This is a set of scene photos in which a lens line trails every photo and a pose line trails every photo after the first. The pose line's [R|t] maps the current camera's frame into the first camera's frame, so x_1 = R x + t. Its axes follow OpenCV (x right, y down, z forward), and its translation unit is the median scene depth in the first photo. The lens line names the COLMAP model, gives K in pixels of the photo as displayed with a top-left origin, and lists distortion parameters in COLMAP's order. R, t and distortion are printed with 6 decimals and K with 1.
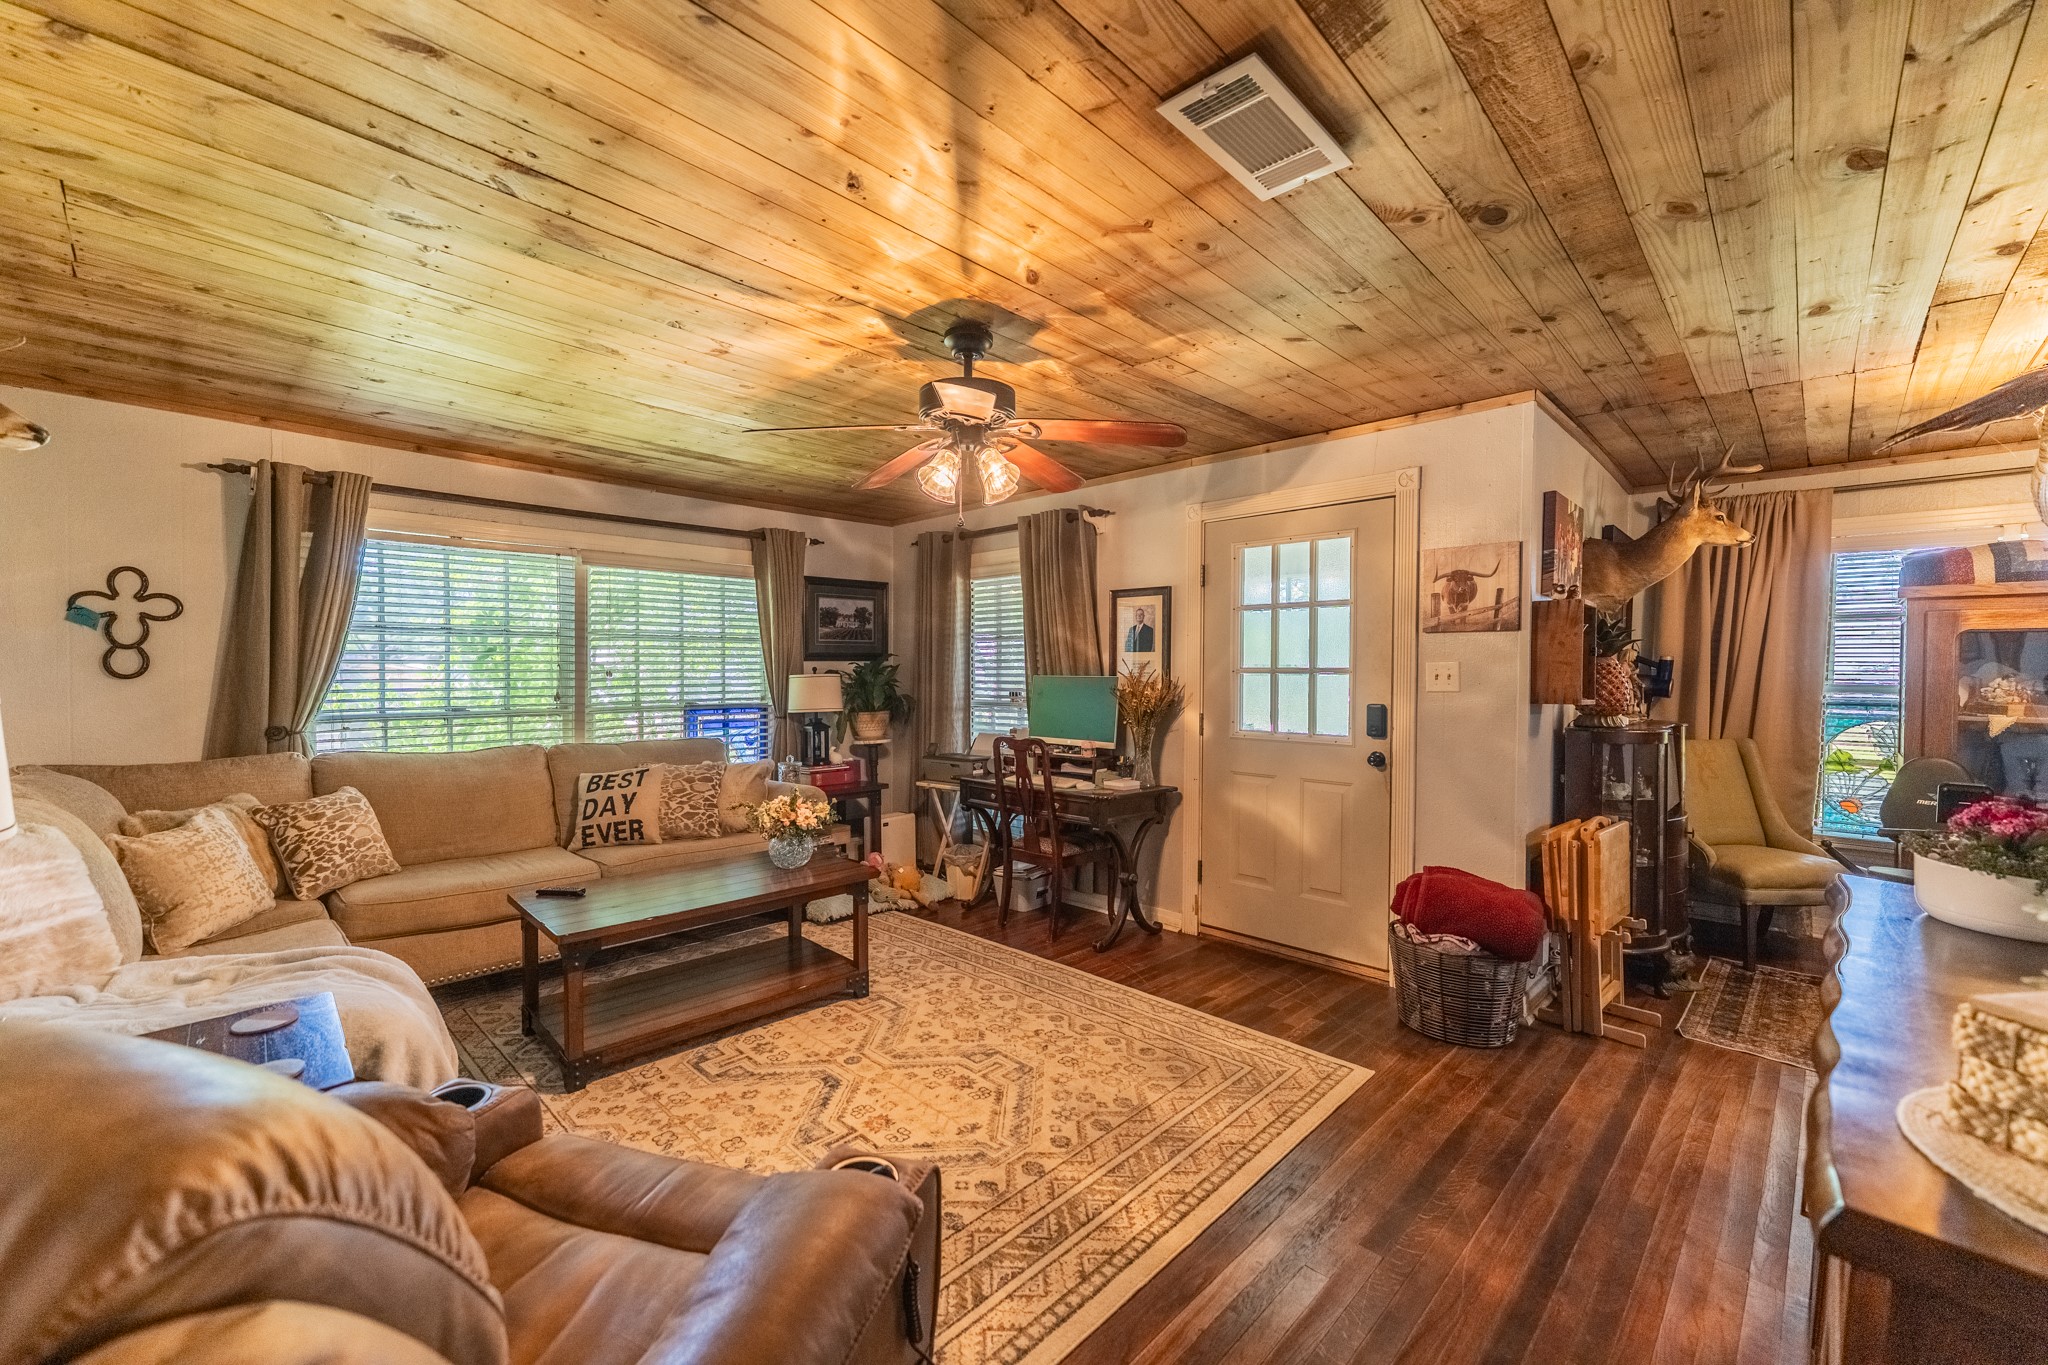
lens RADIAL K [[811.7, 0, 1006.6], [0, 811.7, 683.1], [0, 0, 1]] dist [0.000789, 0.000080]
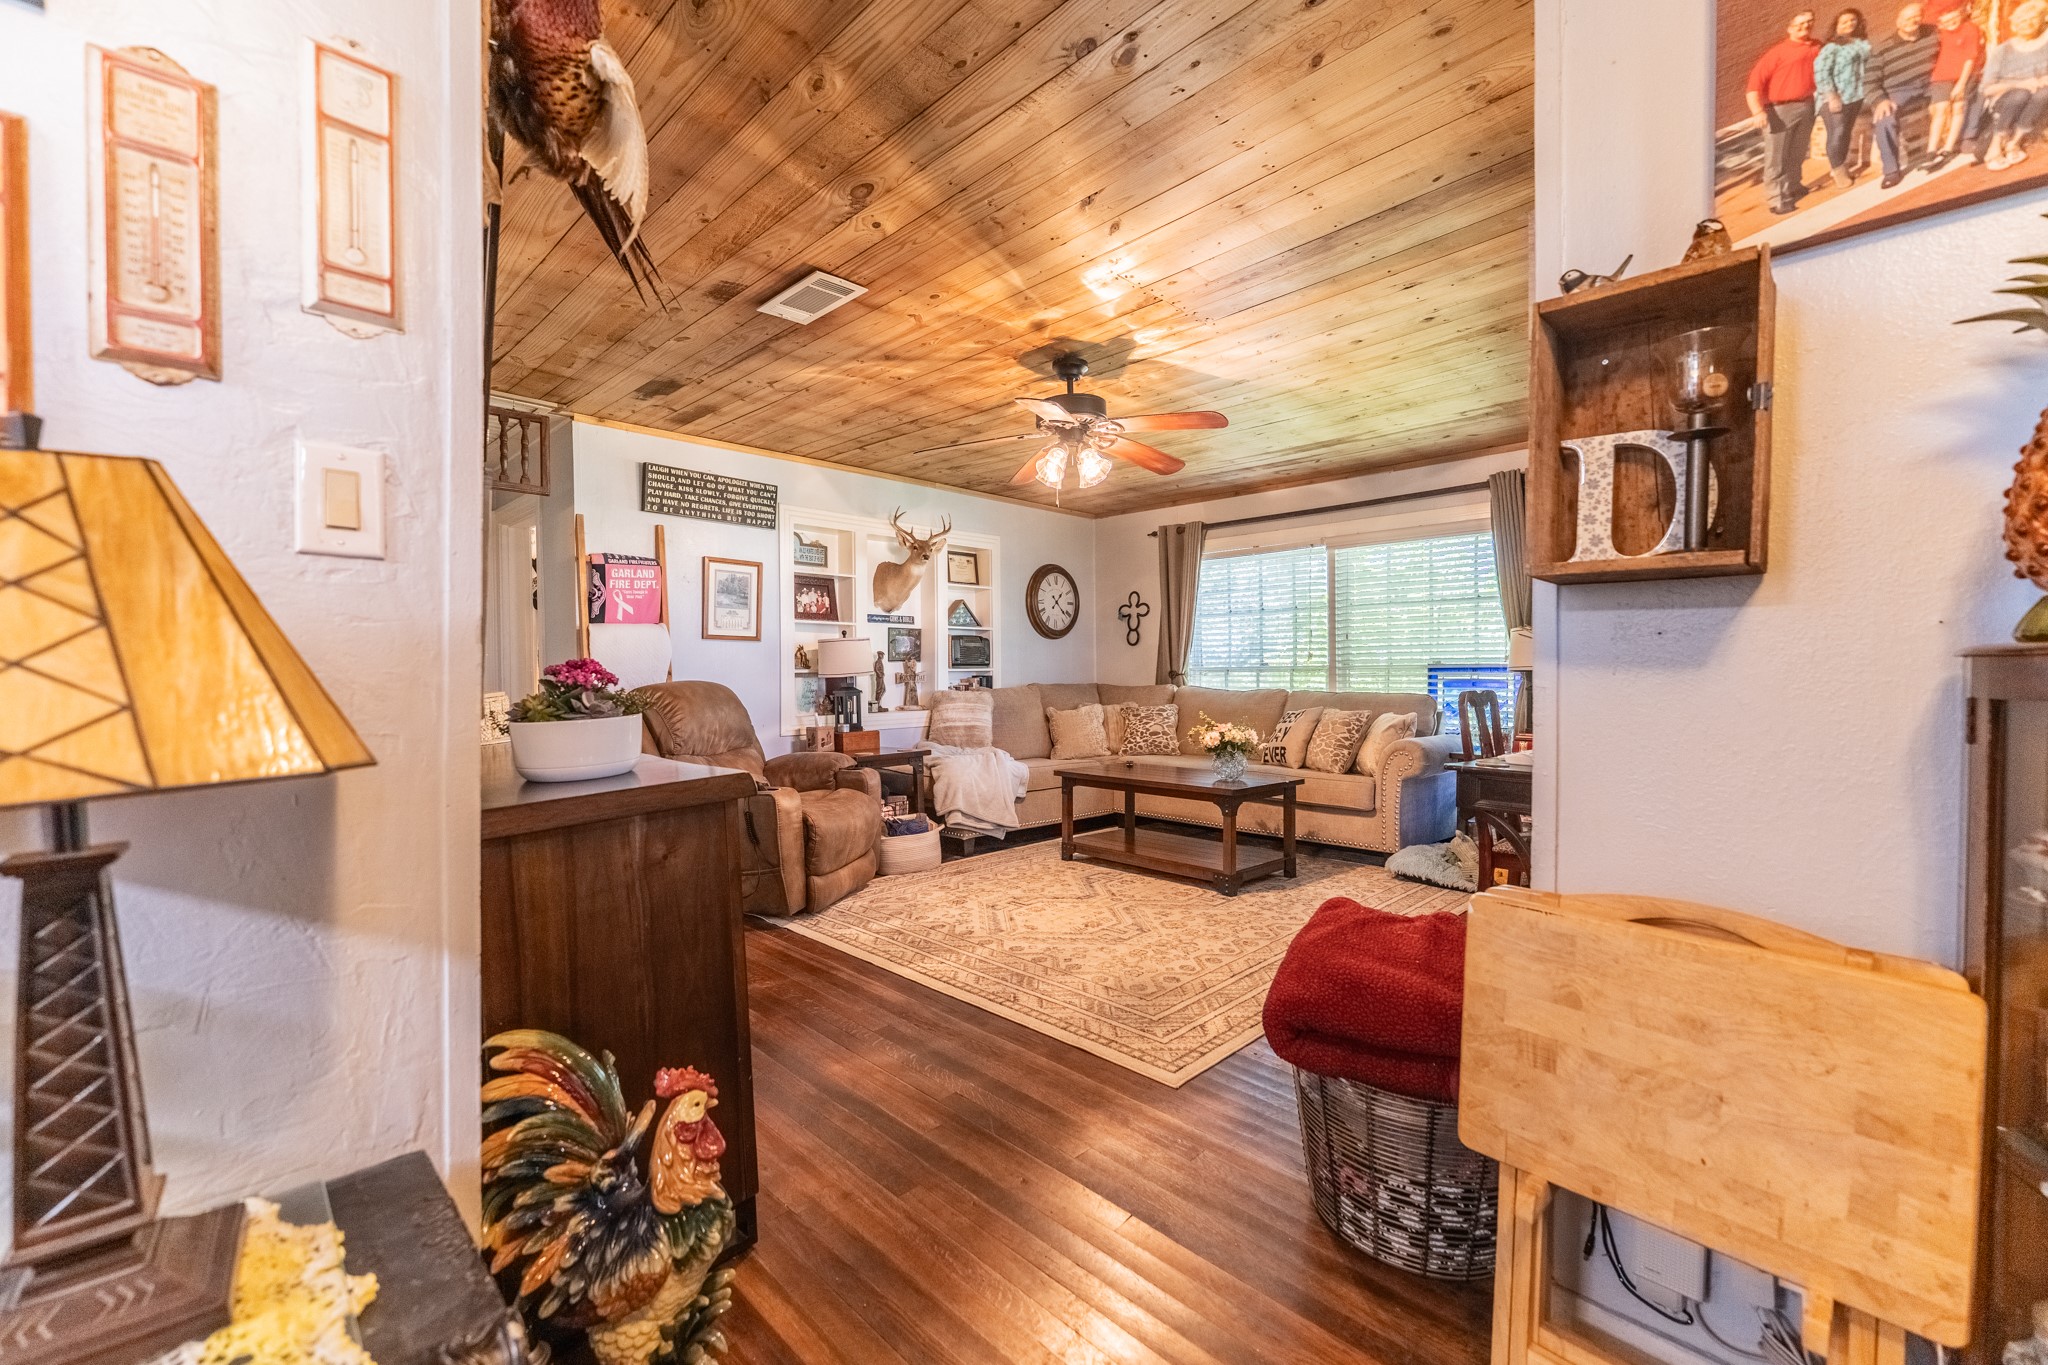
lens RADIAL K [[824.8, 0, 1010.6], [0, 824.8, 685.0], [0, 0, 1]] dist [0.001323, 0.000293]
pose [[-0.002928, 0.013041, -0.999911, 1.102089], [-0.011505, 0.999848, 0.013074, 0.076755], [0.999930, 0.011542, -0.002777, 0.749024]]
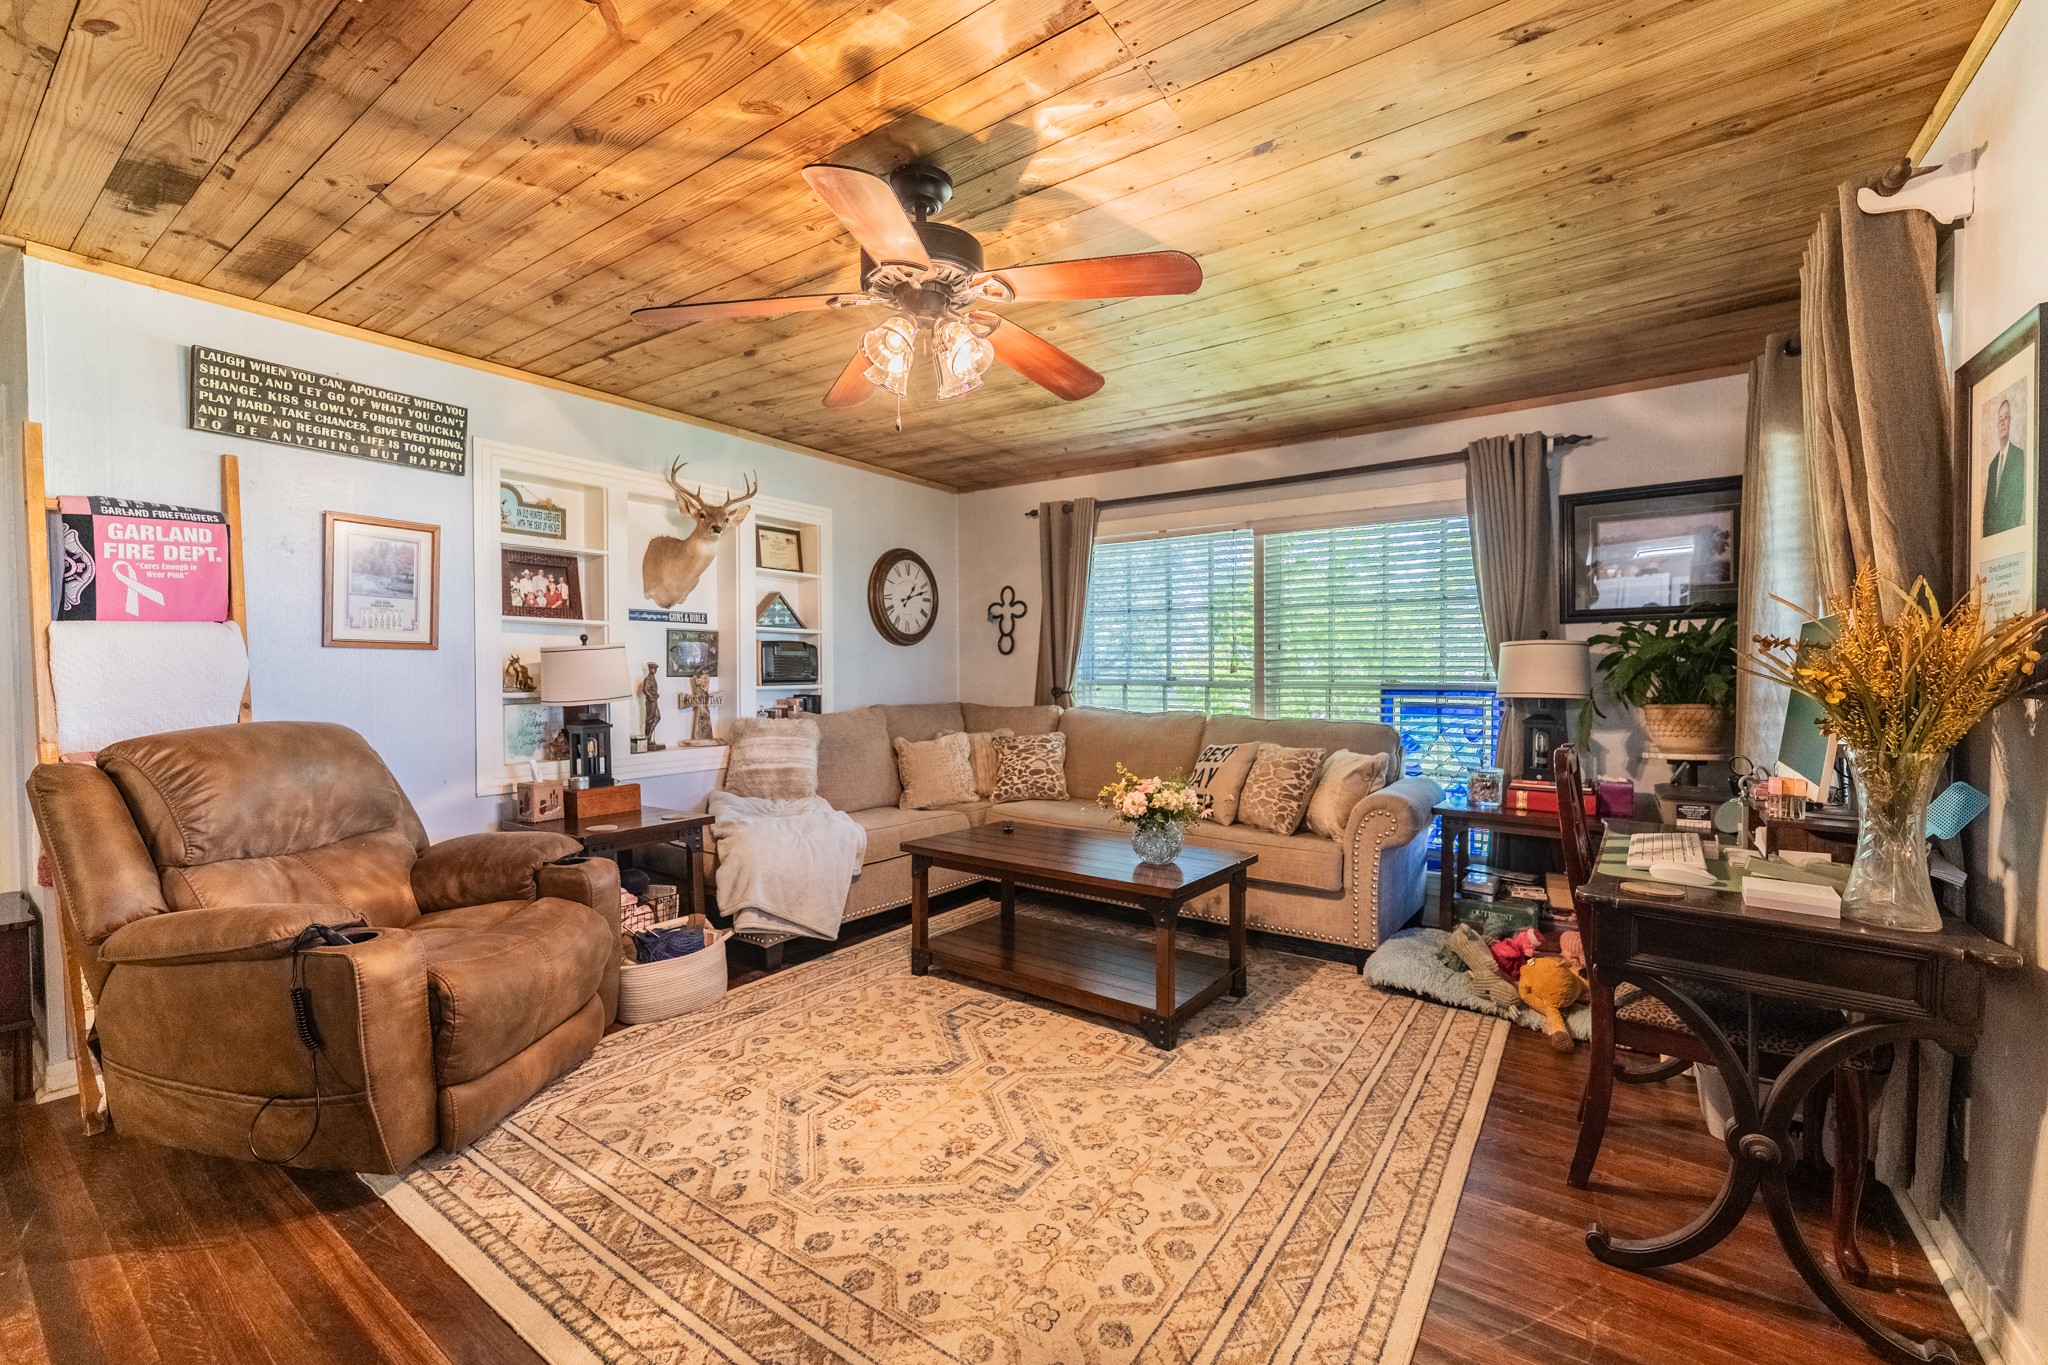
lens RADIAL K [[839.5, 0, 1005.2], [0, 839.5, 683.2], [0, 0, 1]] dist [-0.002909, -0.000305]
pose [[0.158330, 0.012130, -0.987312, 0.632008], [-0.014192, 0.999849, 0.010008, 0.038187], [0.987284, 0.012427, 0.158479, 0.788016]]
